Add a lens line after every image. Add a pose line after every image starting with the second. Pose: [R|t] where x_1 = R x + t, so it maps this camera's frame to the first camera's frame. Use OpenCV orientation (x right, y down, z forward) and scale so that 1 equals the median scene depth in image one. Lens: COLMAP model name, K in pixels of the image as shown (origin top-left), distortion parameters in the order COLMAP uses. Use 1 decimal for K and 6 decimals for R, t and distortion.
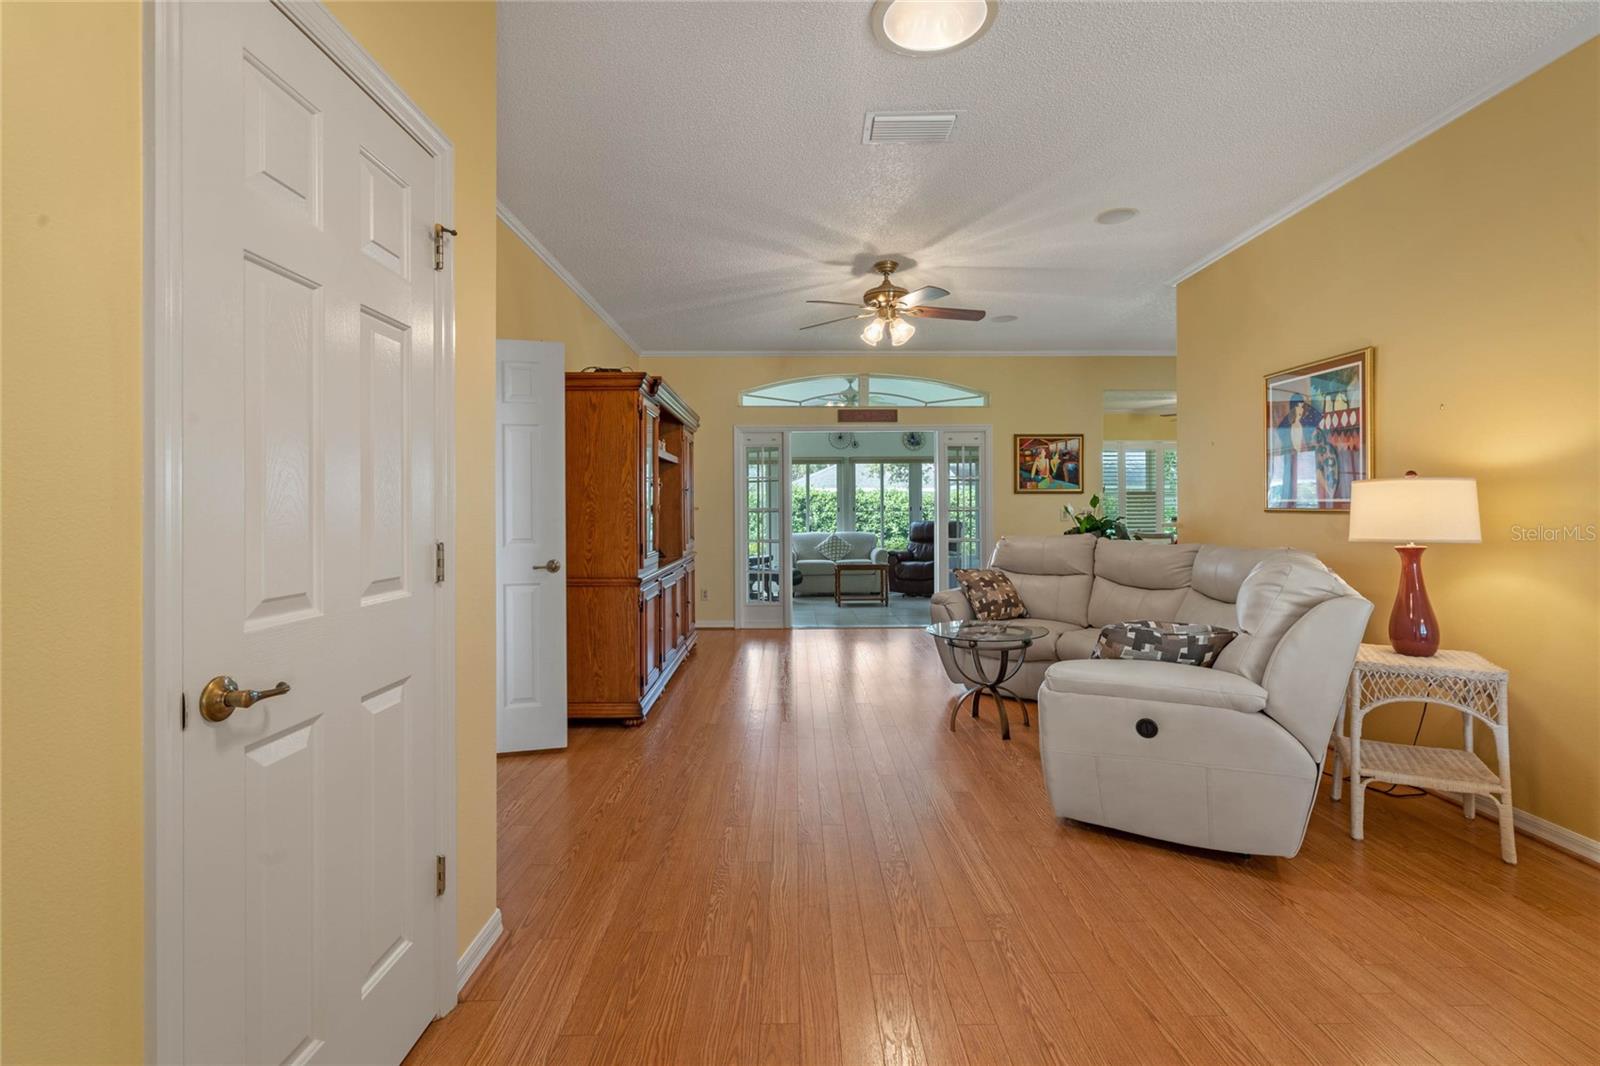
lens RADIAL K [[727.1, 0, 807.6], [0, 727.1, 509.4], [0, 0, 1]] dist [-0.005737, 0.003127]
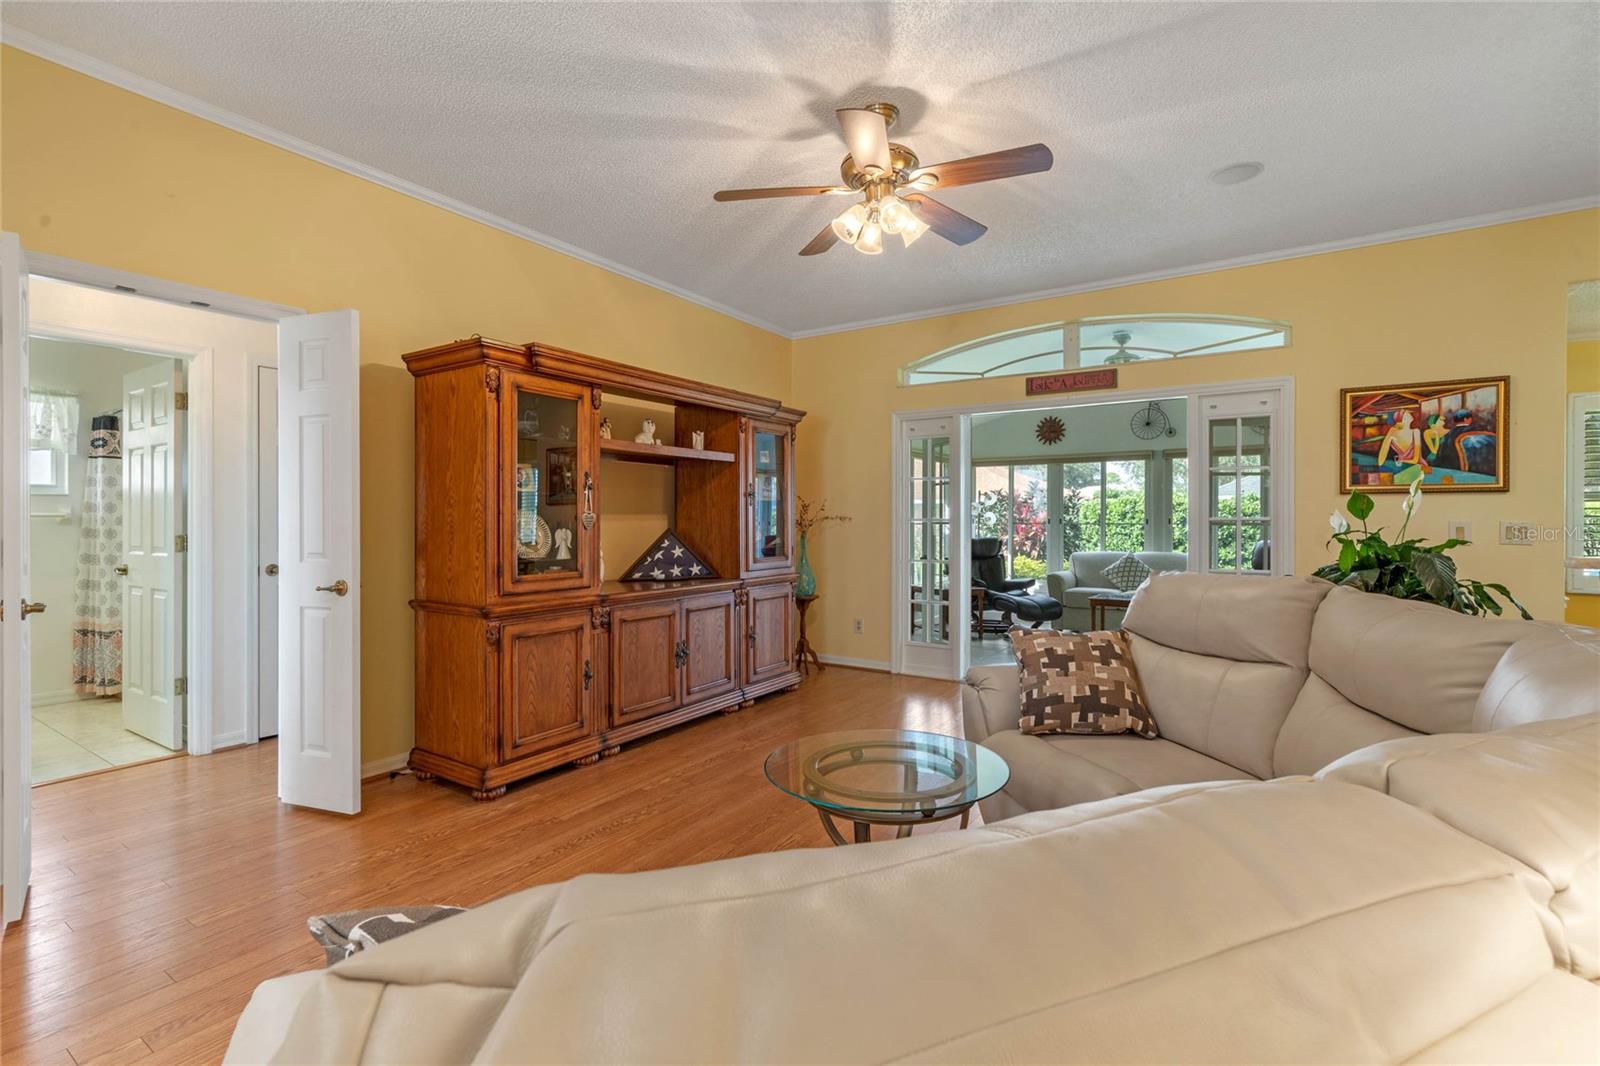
lens RADIAL K [[727.1, 0, 795.2], [0, 727.1, 528.2], [0, 0, 1]] dist [-0.005737, 0.003127]
pose [[0.827090, 0.010760, -0.561966, 0.251849], [-0.004742, 0.999915, 0.012167, -0.000447], [0.562049, -0.007398, 0.827071, 0.296052]]
